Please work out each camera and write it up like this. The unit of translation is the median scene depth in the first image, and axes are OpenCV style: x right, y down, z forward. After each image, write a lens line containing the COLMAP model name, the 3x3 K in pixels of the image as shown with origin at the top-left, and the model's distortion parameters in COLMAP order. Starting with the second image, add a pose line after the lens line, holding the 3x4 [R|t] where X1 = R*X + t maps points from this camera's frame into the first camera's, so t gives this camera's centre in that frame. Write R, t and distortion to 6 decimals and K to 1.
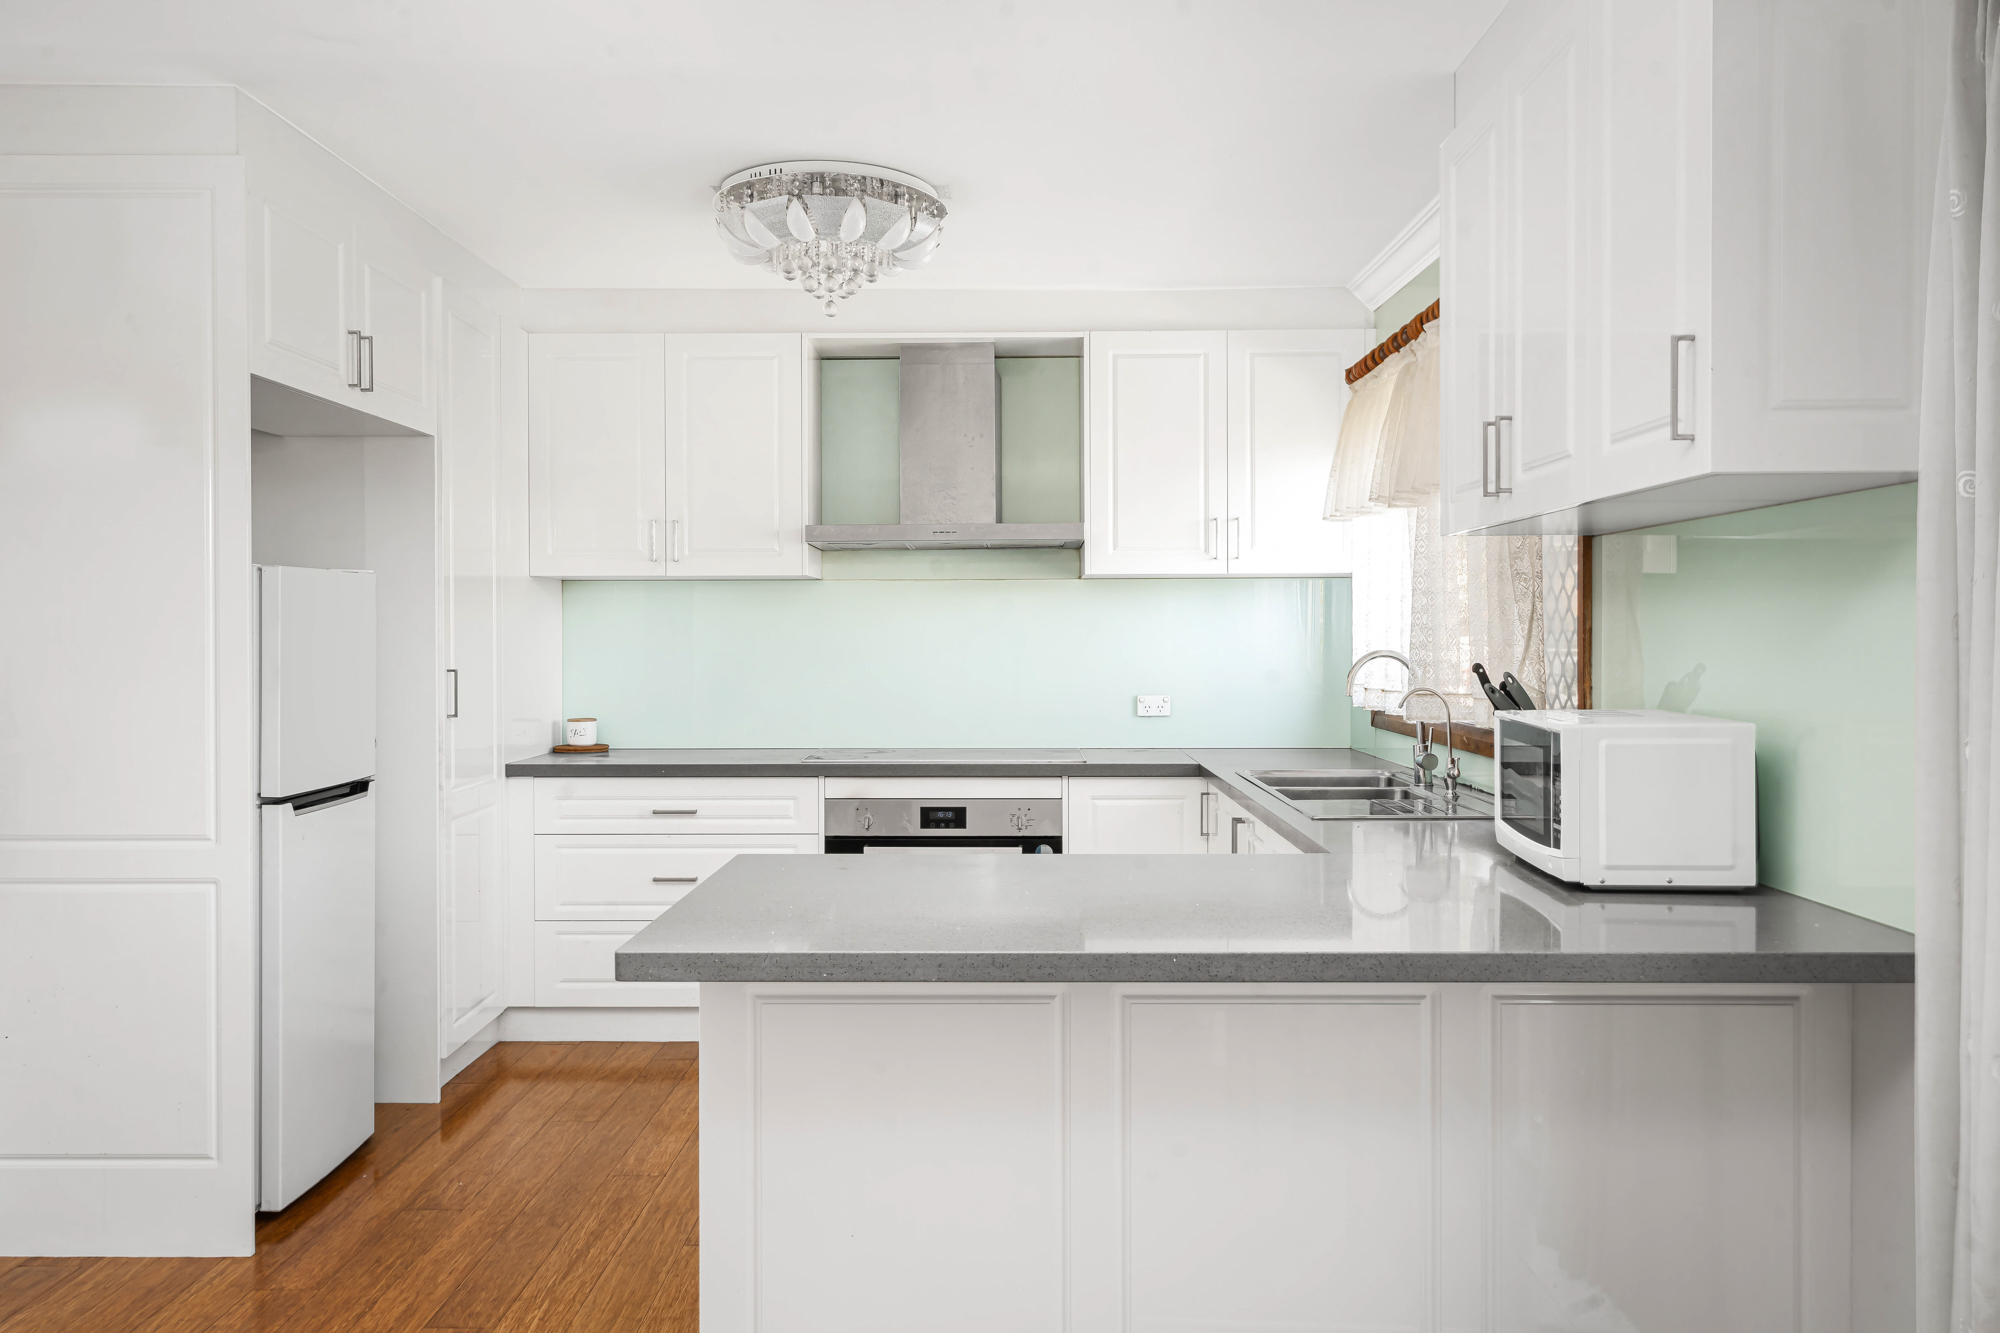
lens RADIAL K [[1655.6, 0, 1000.0], [0, 1655.6, 666.5], [0, 0, 1]] dist [-0.003955, -0.000711]
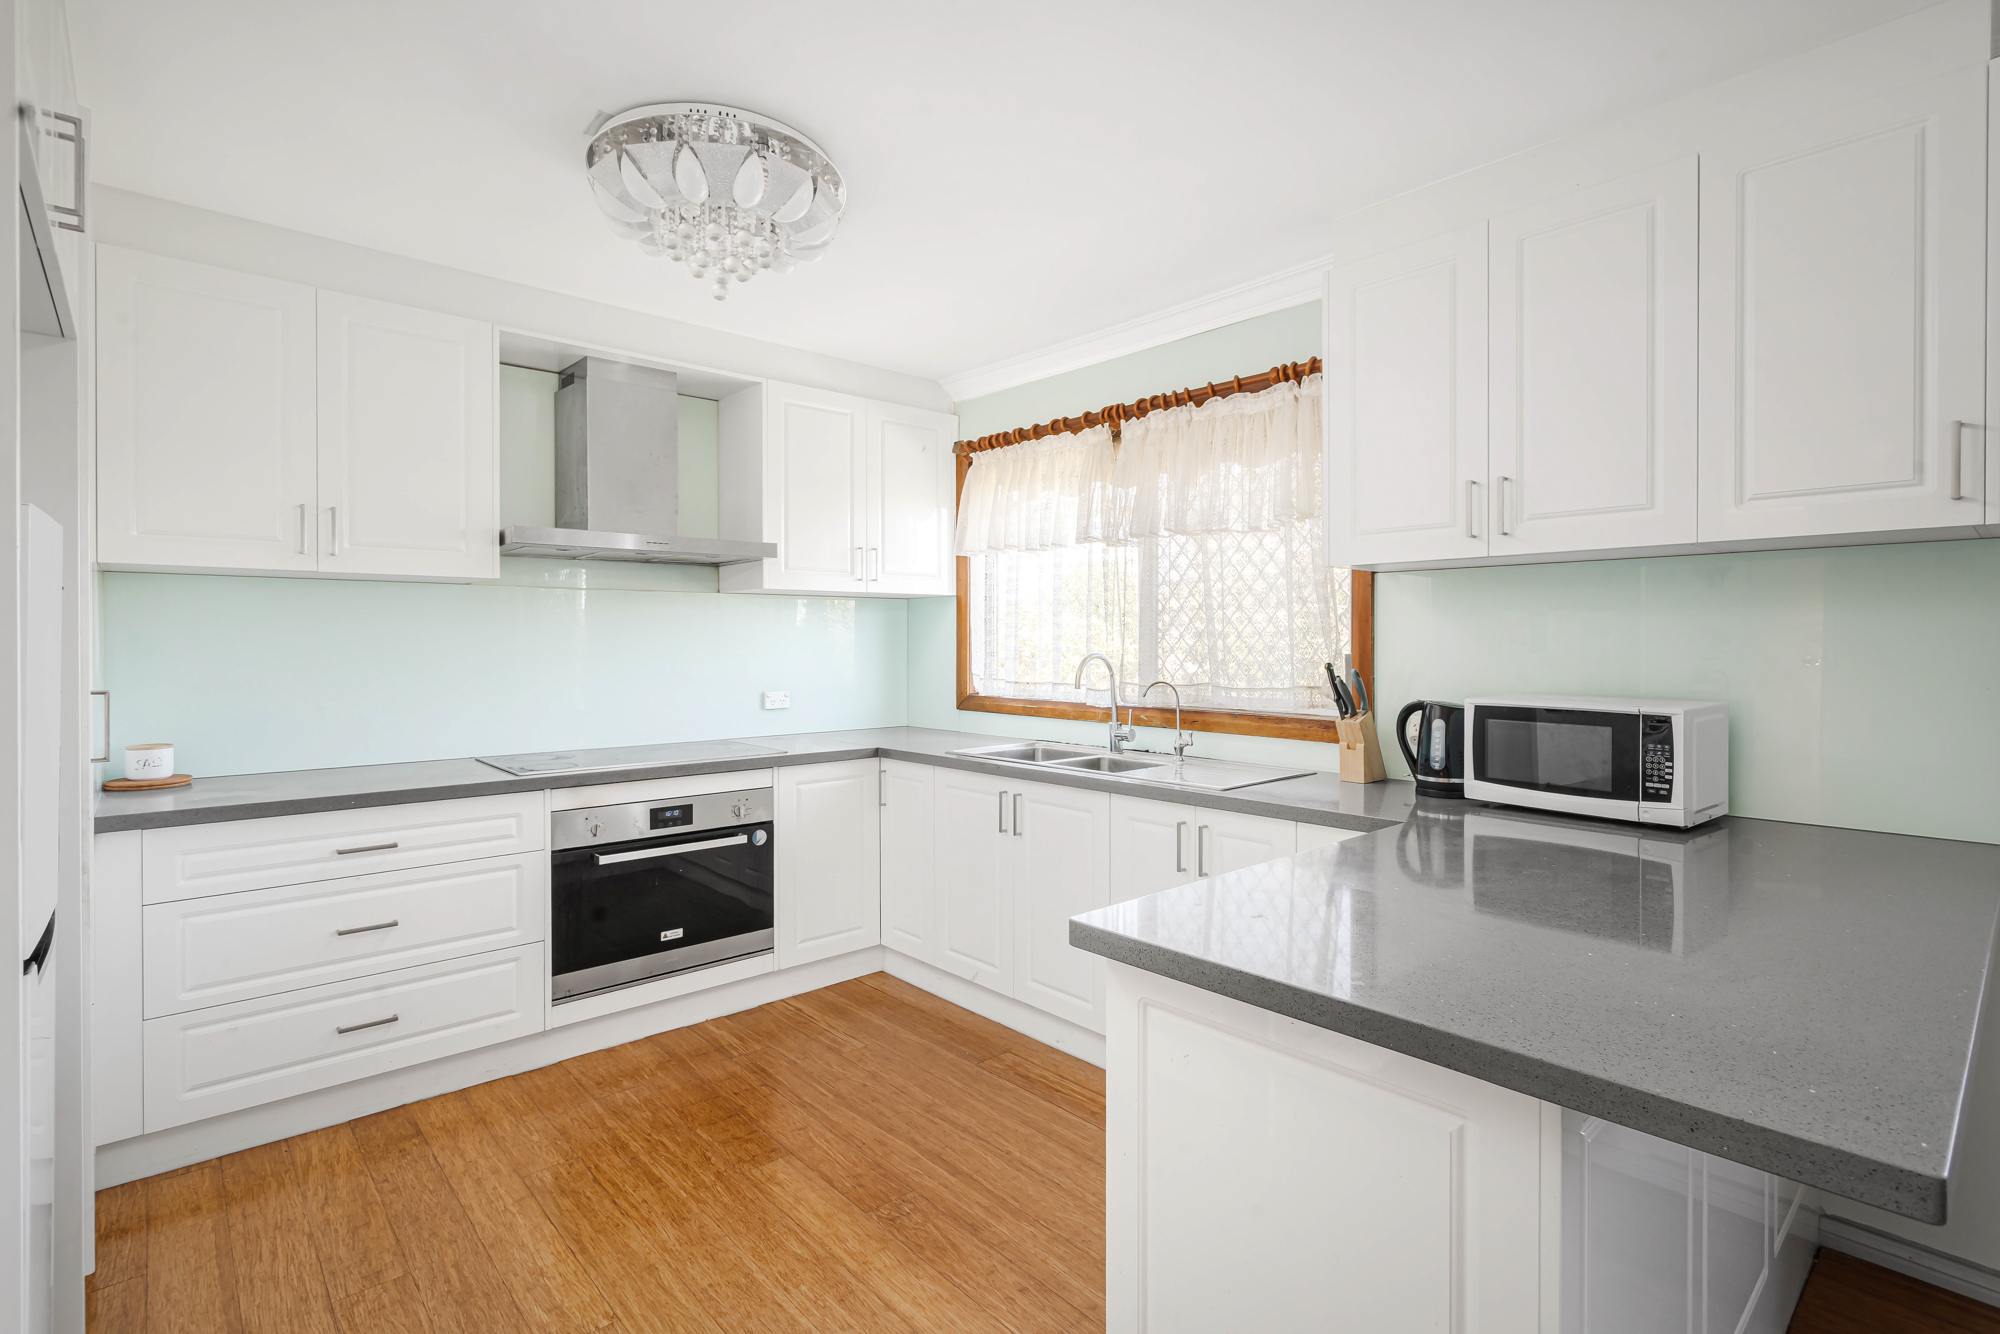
lens RADIAL K [[951.6, 0, 998.1], [0, 951.6, 654.3], [0, 0, 1]] dist [0.001375, 0.000328]
pose [[0.742340, -0.007384, 0.669982, -0.281569], [0.012889, 0.999912, -0.003260, -0.006153], [-0.669899, 0.011055, 0.742370, 0.415818]]
